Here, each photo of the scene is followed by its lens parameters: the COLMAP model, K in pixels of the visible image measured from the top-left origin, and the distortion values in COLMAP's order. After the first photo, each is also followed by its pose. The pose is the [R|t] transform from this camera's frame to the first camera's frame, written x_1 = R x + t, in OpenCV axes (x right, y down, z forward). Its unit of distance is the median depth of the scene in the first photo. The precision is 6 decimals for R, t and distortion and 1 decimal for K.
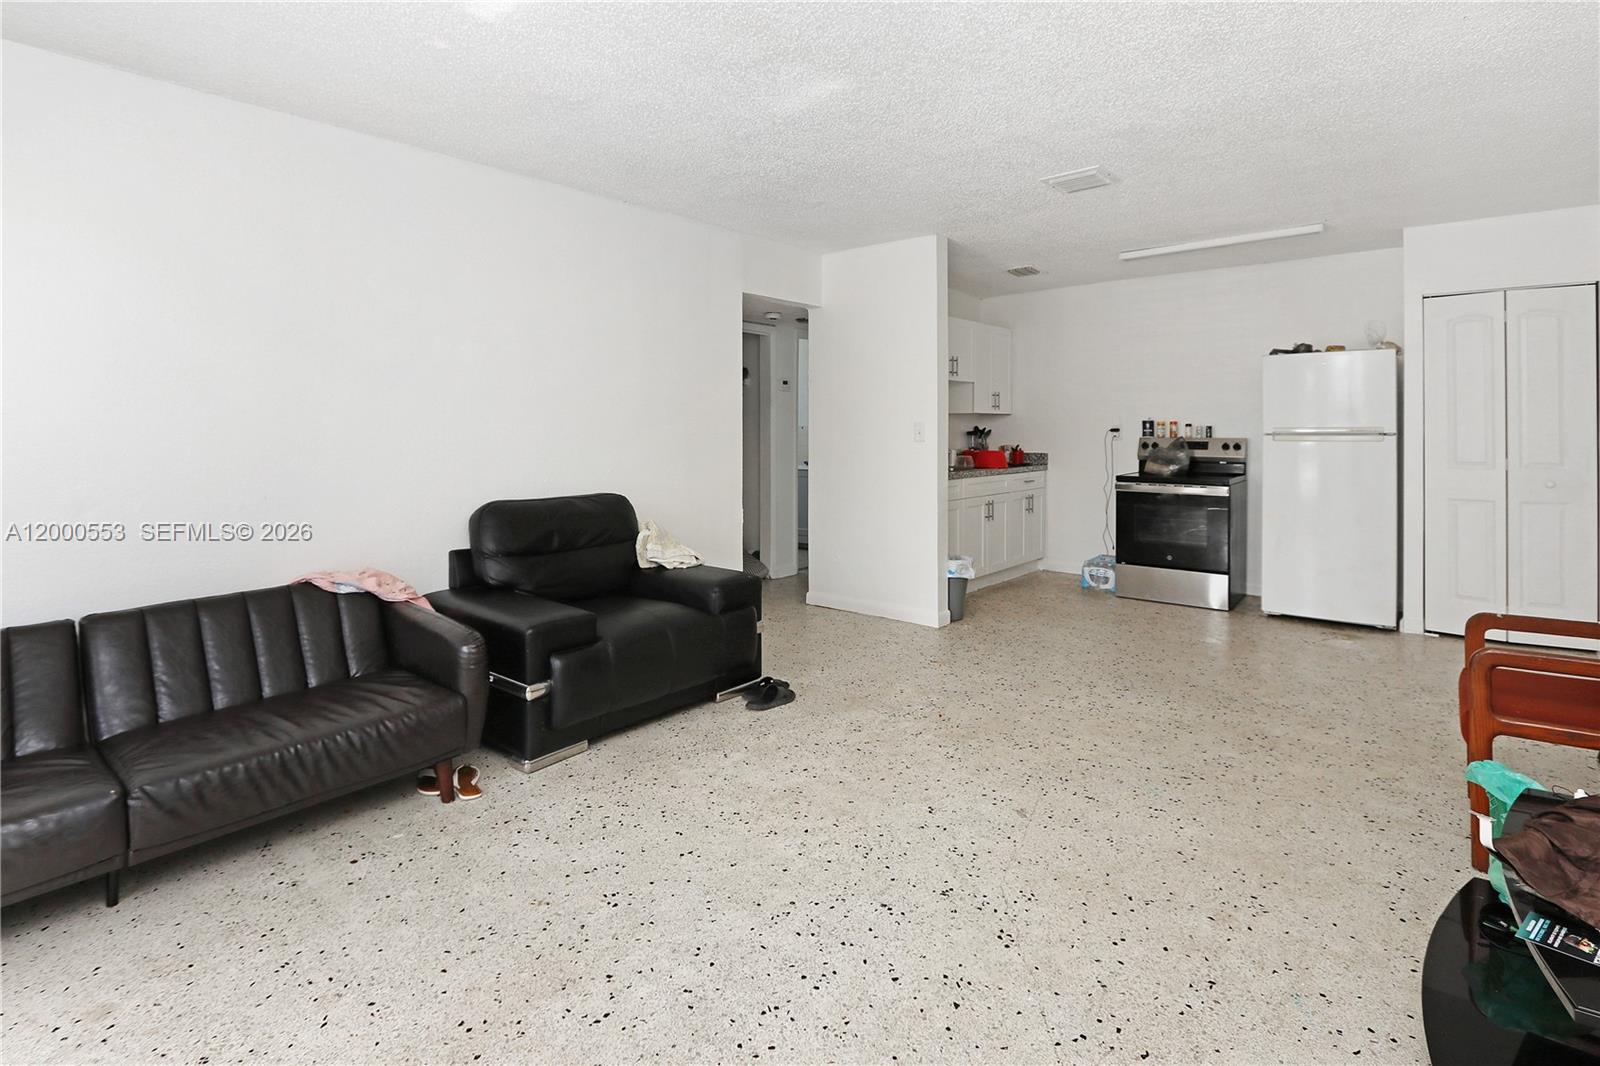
lens RADIAL K [[775.5, 0, 796.2], [0, 775.5, 440.8], [0, 0, 1]] dist [-0.033395, 0.000767]
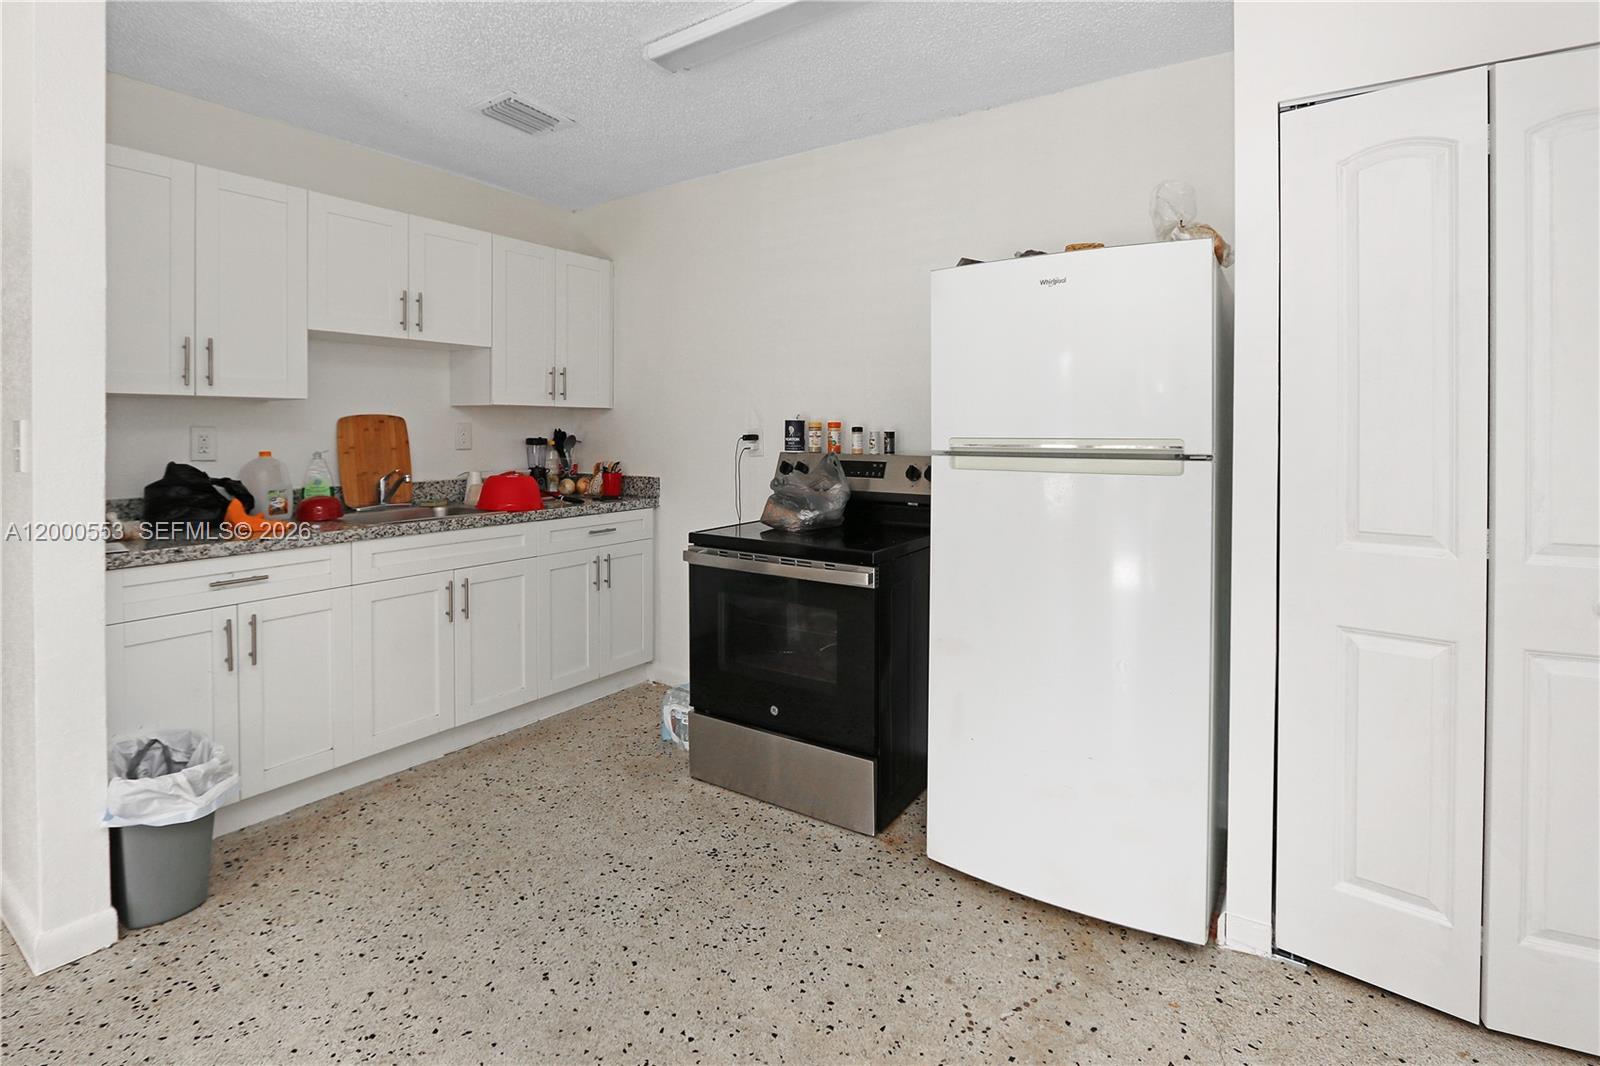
lens RADIAL K [[775.5, 0, 796.2], [0, 775.5, 440.8], [0, 0, 1]] dist [-0.033395, 0.000767]
pose [[0.992118, 0.004809, 0.125216, 0.407633], [-0.004711, 0.999988, -0.001080, -0.012154], [-0.125220, 0.000482, 0.992129, 0.490003]]
